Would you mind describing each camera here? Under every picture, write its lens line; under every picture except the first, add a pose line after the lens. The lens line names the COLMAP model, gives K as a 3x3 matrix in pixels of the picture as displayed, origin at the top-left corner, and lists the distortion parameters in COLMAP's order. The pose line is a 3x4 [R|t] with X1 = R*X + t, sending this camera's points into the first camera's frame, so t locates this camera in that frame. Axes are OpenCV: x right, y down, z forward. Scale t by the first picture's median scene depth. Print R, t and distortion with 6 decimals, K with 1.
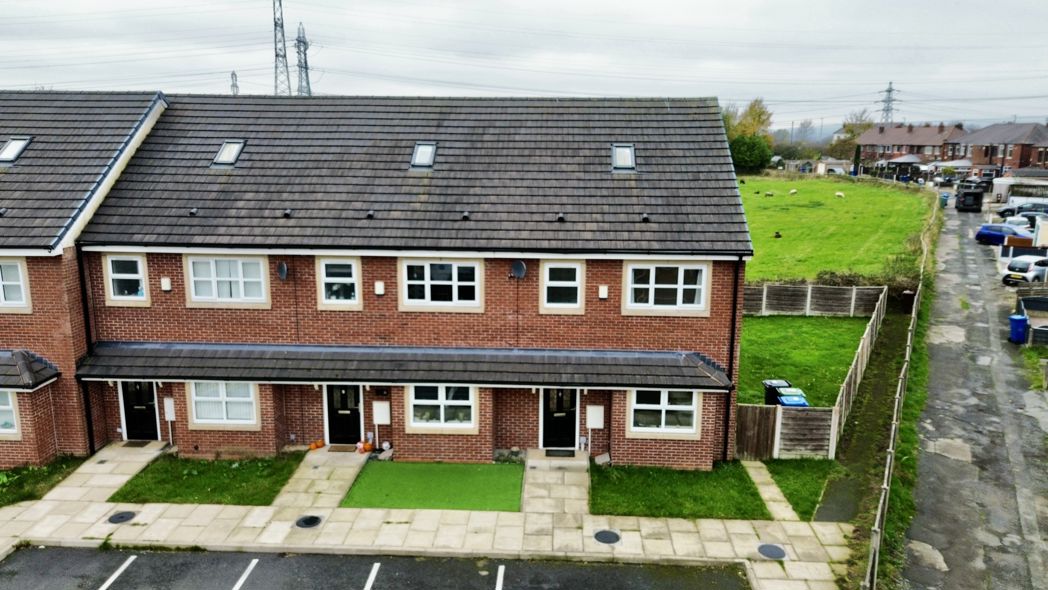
lens RADIAL K [[763.3, 0, 521.9], [0, 763.3, 295.4], [0, 0, 1]] dist [0.024027, -0.024343]
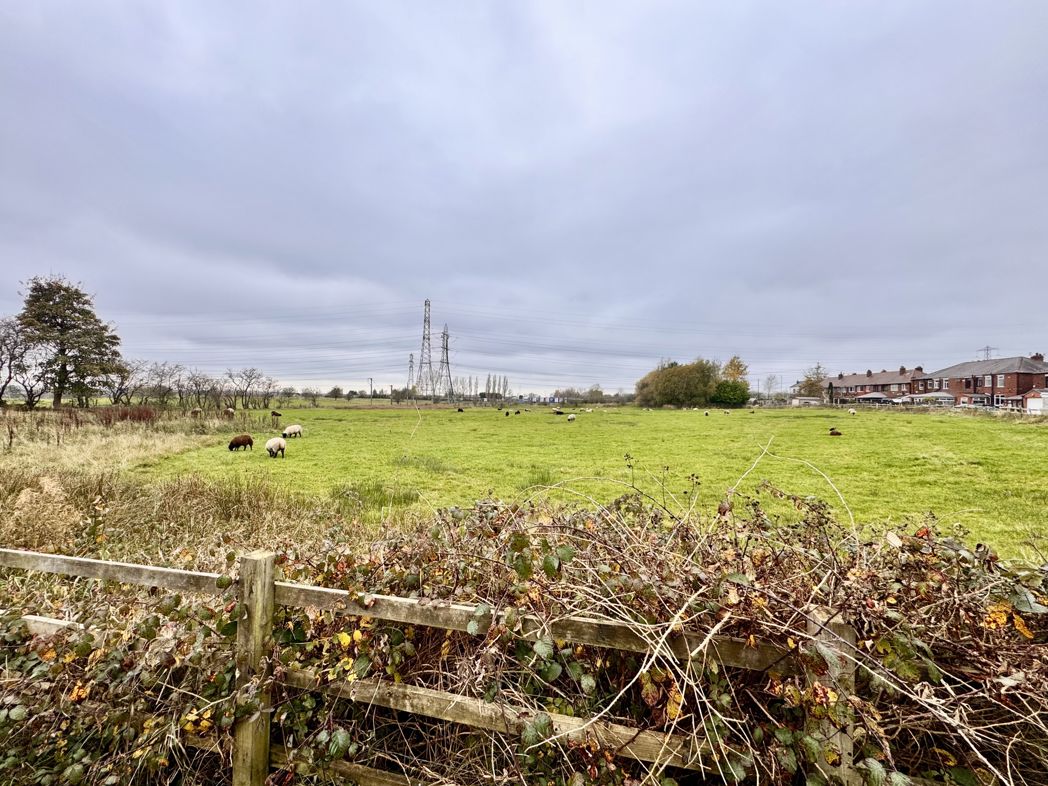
lens RADIAL K [[415.4, 0, 523.8], [0, 415.4, 395.5], [0, 0, 1]] dist [-0.006275, 0.000626]
pose [[0.988221, 0.017534, -0.152027, 0.059924], [-0.050668, 0.974874, -0.216917, -0.008281], [0.144404, 0.222065, 0.964279, 0.317498]]
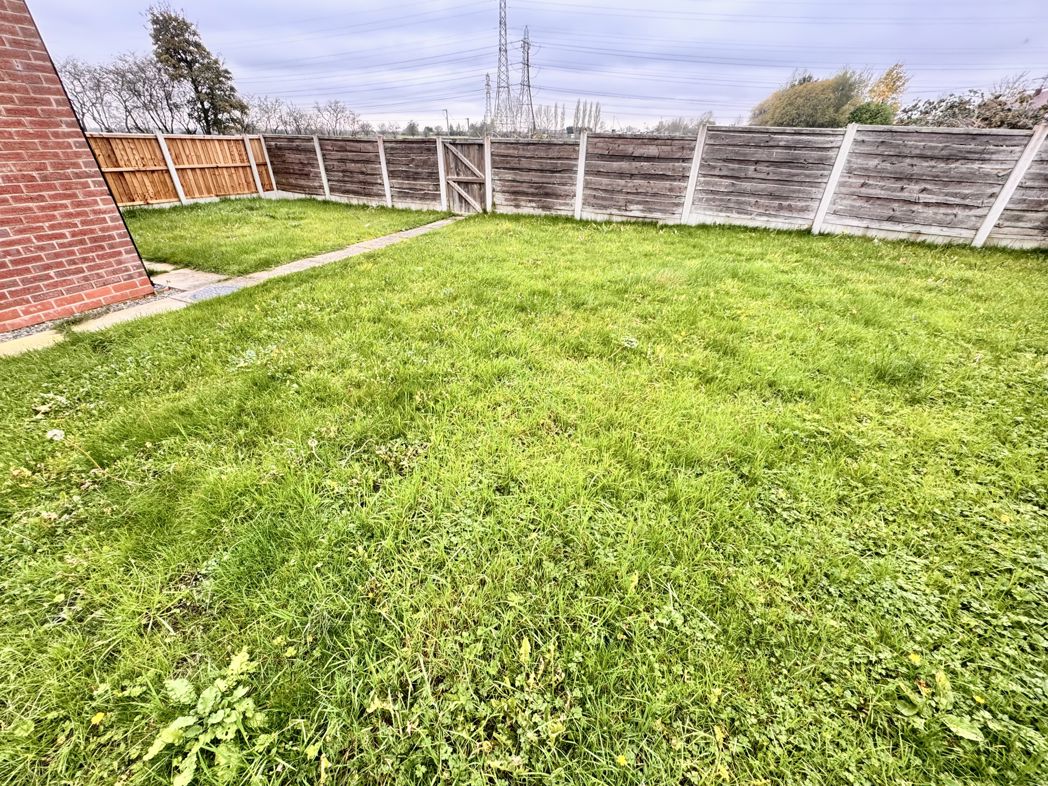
lens RADIAL K [[415.4, 0, 521.6], [0, 415.4, 396.6], [0, 0, 1]] dist [-0.006275, 0.000626]
pose [[0.937655, 0.190111, -0.290967, 0.100473], [-0.078869, 0.931690, 0.354588, 0.012476], [0.338502, -0.309533, 0.888598, 0.243514]]
